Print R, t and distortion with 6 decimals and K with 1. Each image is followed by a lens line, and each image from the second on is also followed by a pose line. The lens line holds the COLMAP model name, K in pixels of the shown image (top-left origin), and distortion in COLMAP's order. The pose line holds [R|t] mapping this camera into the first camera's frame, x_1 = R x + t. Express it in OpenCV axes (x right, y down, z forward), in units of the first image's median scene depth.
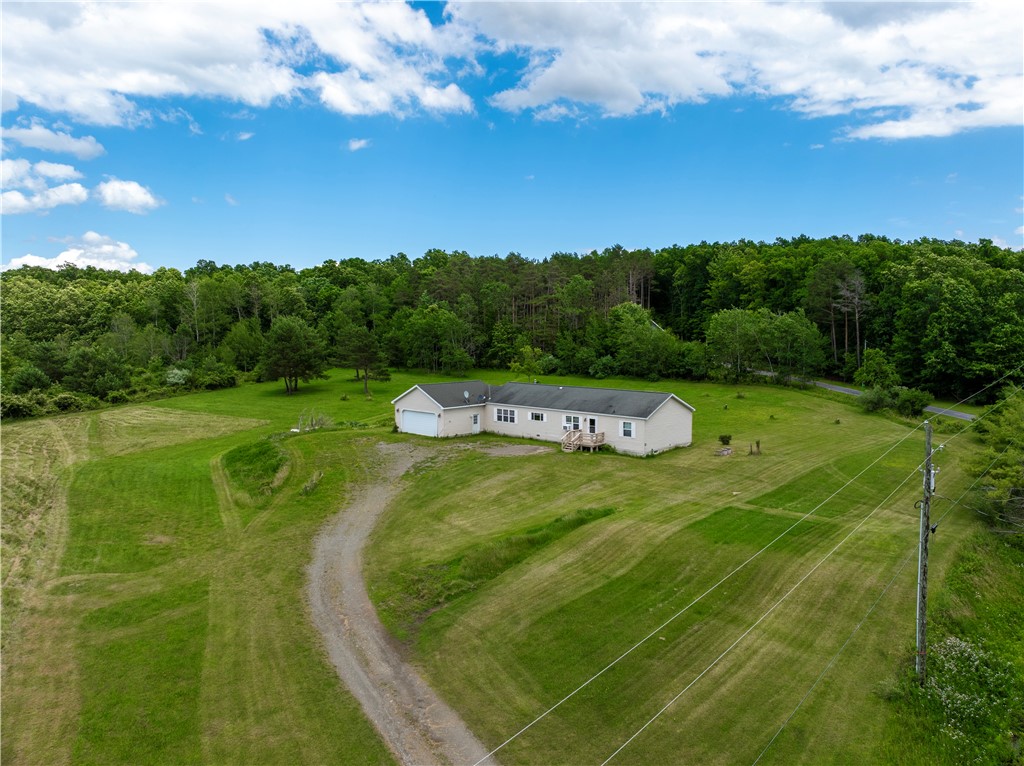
lens RADIAL K [[716.1, 0, 518.7], [0, 716.1, 381.3], [0, 0, 1]] dist [-0.036391, 0.002231]
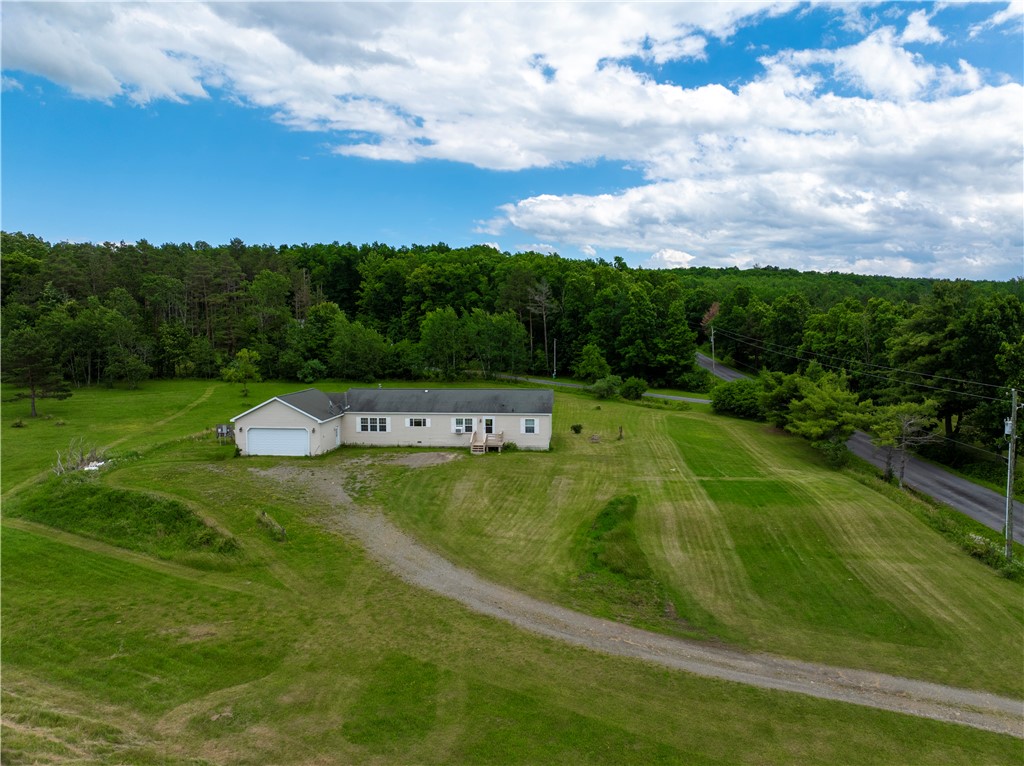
lens RADIAL K [[716.1, 0, 518.7], [0, 716.1, 381.3], [0, 0, 1]] dist [-0.036391, 0.002231]
pose [[0.794049, -0.046356, 0.606084, -0.482650], [0.046984, 0.998785, 0.014837, -0.014170], [-0.606035, 0.016695, 0.795262, 0.177417]]
